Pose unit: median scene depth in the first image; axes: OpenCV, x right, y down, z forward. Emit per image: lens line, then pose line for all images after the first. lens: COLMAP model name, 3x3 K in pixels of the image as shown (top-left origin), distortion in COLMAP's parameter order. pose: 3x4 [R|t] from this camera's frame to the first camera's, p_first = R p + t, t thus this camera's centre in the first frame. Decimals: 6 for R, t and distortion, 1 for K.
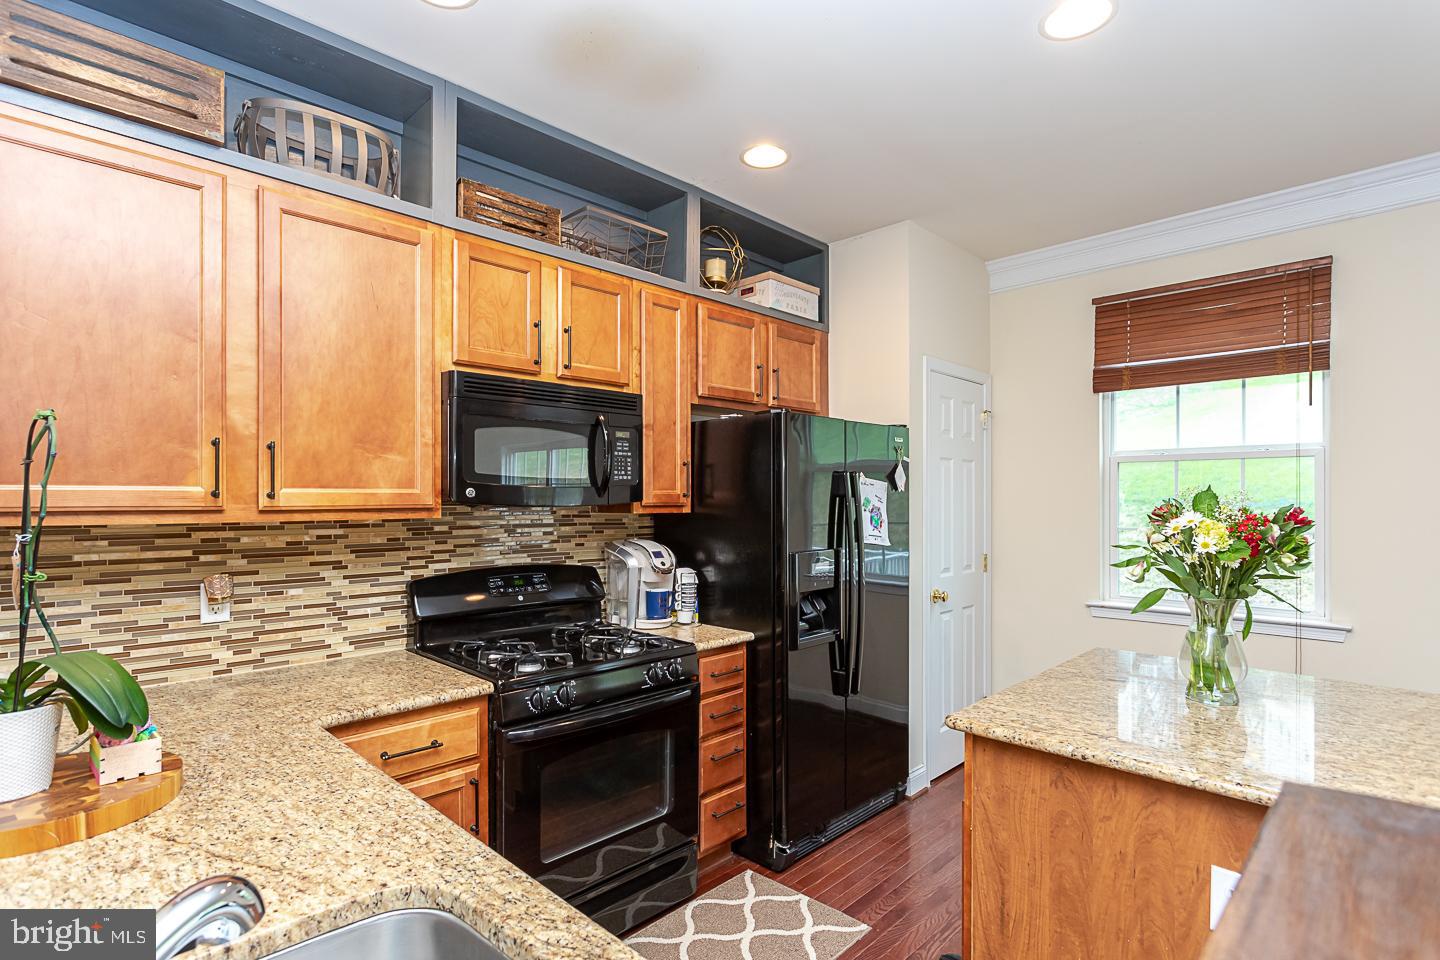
lens RADIAL K [[720.7, 0, 720.8], [0, 720.7, 489.7], [0, 0, 1]] dist [-0.002594, 0.004208]
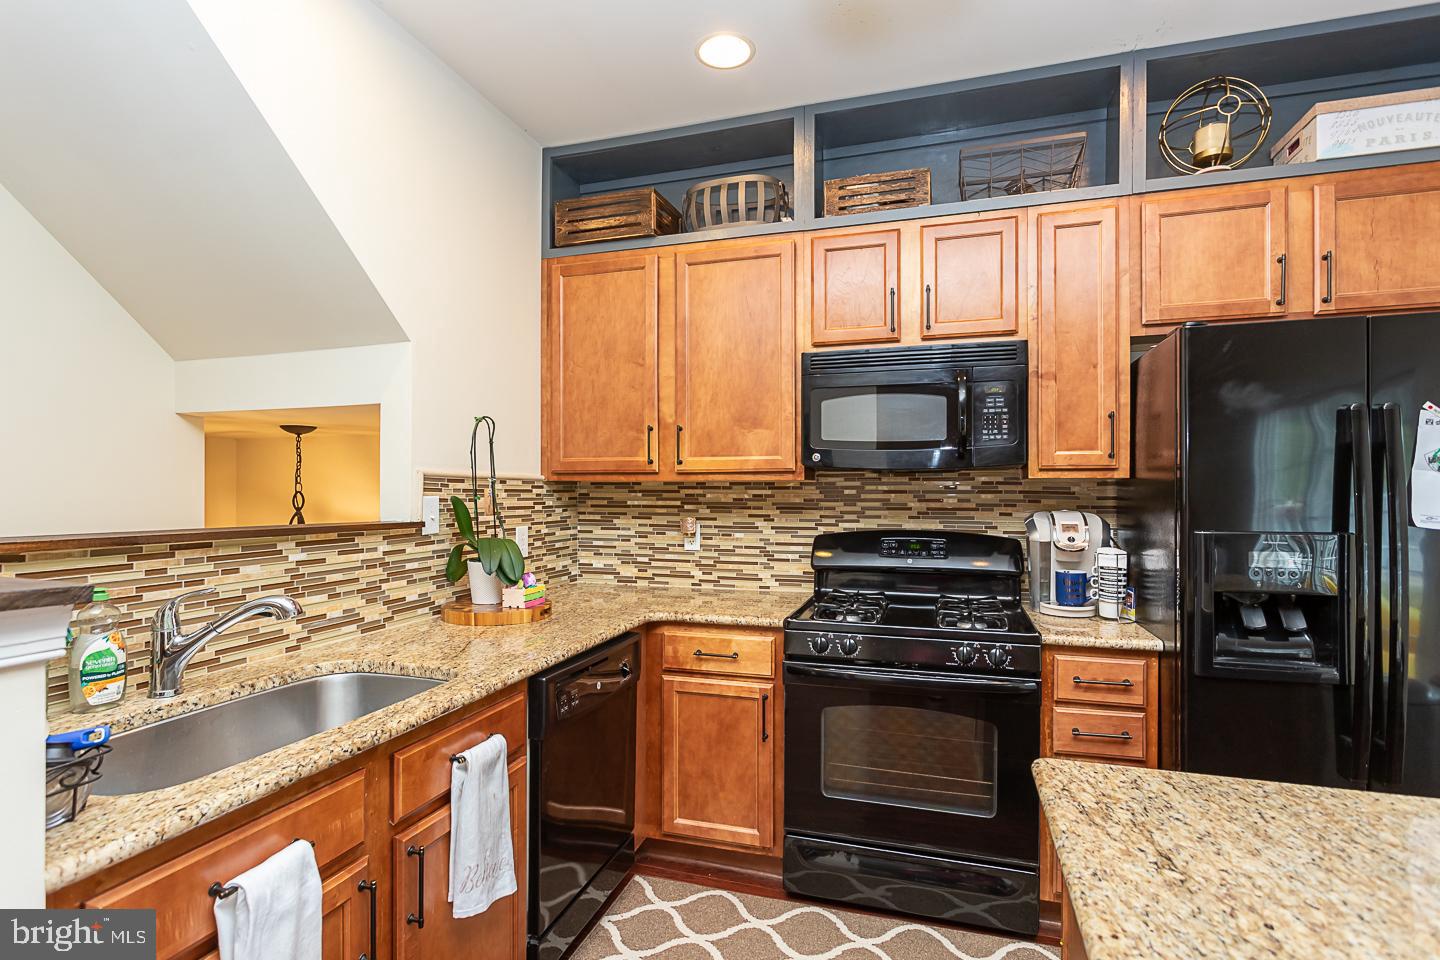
lens RADIAL K [[720.7, 0, 718.5], [0, 720.7, 486.0], [0, 0, 1]] dist [-0.002594, 0.004208]
pose [[0.450495, -0.007004, -0.892751, 0.609992], [0.010400, 0.999943, -0.002596, 0.051656], [0.892718, -0.008115, 0.450542, 0.352882]]
